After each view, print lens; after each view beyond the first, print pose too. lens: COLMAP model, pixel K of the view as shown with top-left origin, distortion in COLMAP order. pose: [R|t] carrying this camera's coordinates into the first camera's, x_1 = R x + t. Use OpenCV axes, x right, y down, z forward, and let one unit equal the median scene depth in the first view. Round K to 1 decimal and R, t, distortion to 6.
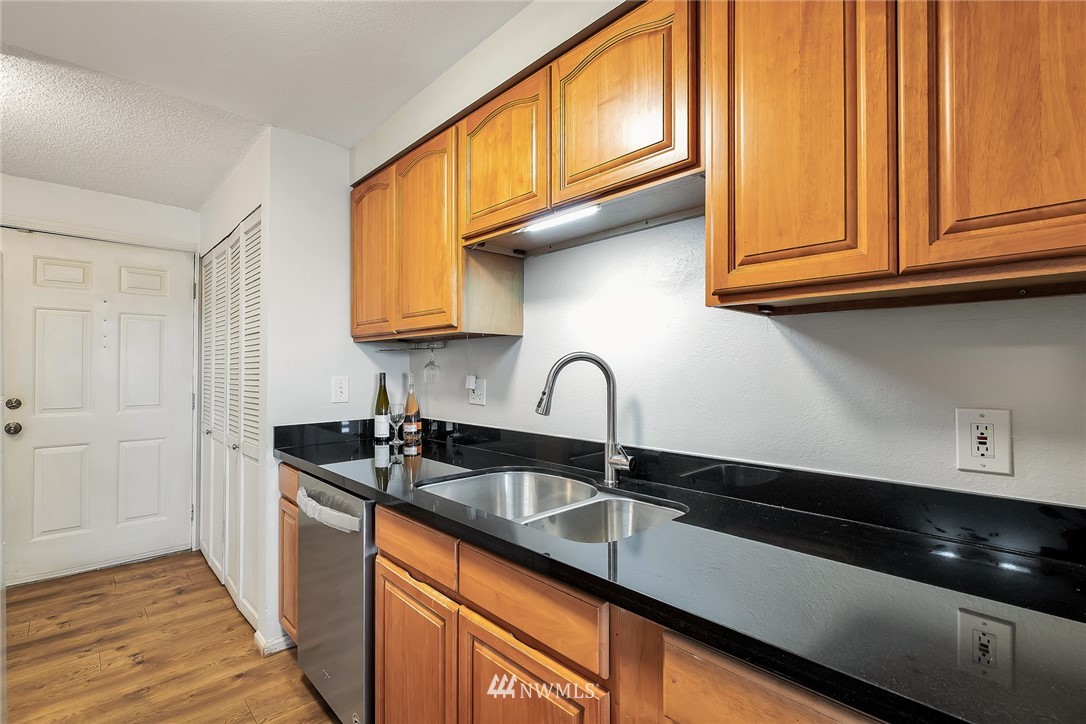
lens RADIAL K [[476.9, 0, 523.4], [0, 476.9, 361.3], [0, 0, 1]] dist [-0.000829, -0.000159]
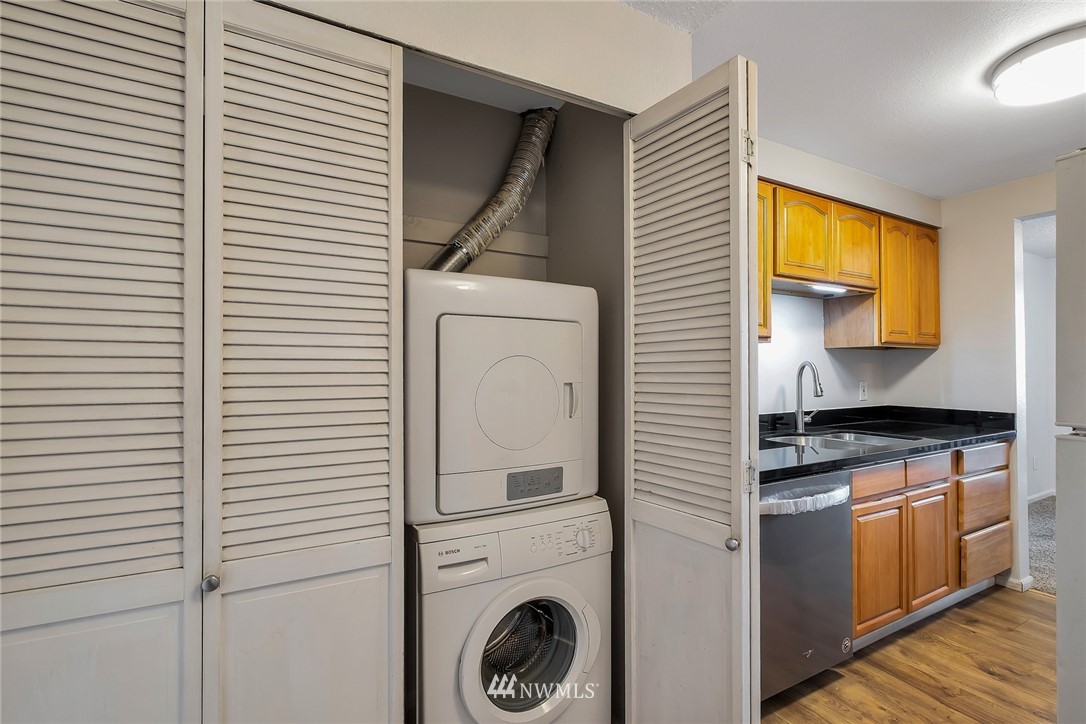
lens RADIAL K [[476.9, 0, 523.4], [0, 476.9, 361.3], [0, 0, 1]] dist [-0.000829, -0.000159]
pose [[0.253805, 0.005042, 0.967242, -1.602390], [-0.026127, 0.999657, 0.001645, 0.005548], [-0.966902, -0.025688, 0.253850, 1.339738]]
